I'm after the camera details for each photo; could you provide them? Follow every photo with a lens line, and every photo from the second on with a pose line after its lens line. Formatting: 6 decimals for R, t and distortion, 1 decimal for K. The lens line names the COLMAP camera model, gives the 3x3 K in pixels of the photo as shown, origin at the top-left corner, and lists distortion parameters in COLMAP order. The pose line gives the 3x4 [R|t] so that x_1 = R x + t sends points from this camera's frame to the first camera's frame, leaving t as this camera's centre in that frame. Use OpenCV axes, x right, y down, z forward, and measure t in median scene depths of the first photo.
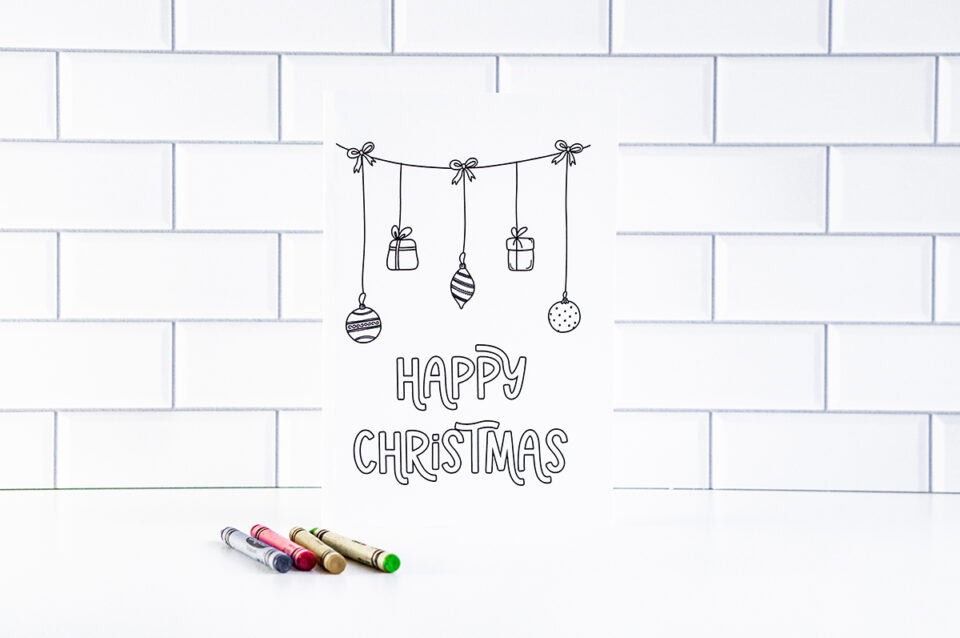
lens RADIAL K [[3678.7, 0, 506.7], [0, 3678.7, 235.9], [0, 0, 1]] dist [0.358730, 0.000000]
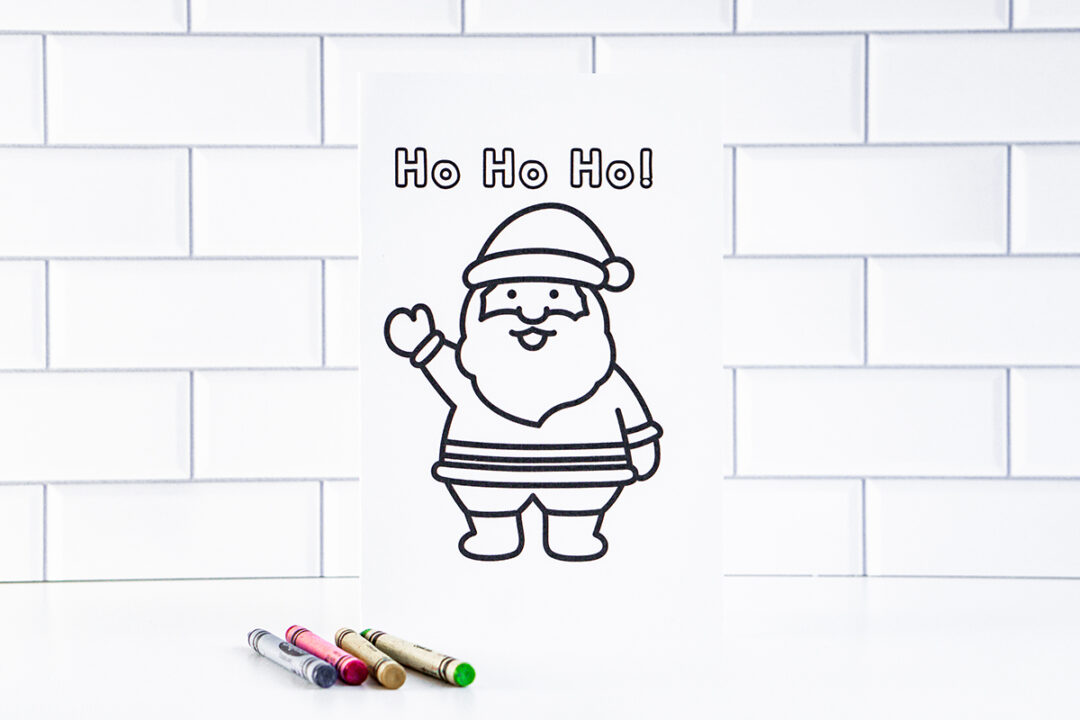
lens RADIAL K [[4138.6, 0, 559.6], [0, 4138.6, 249.4], [0, 0, 1]] dist [0.358730, 0.000000]
pose [[0.999916, -0.007288, -0.010747, -0.000579], [0.007196, 0.999937, -0.008597, 0.005207], [0.010809, 0.008519, 0.999905, 0.100547]]
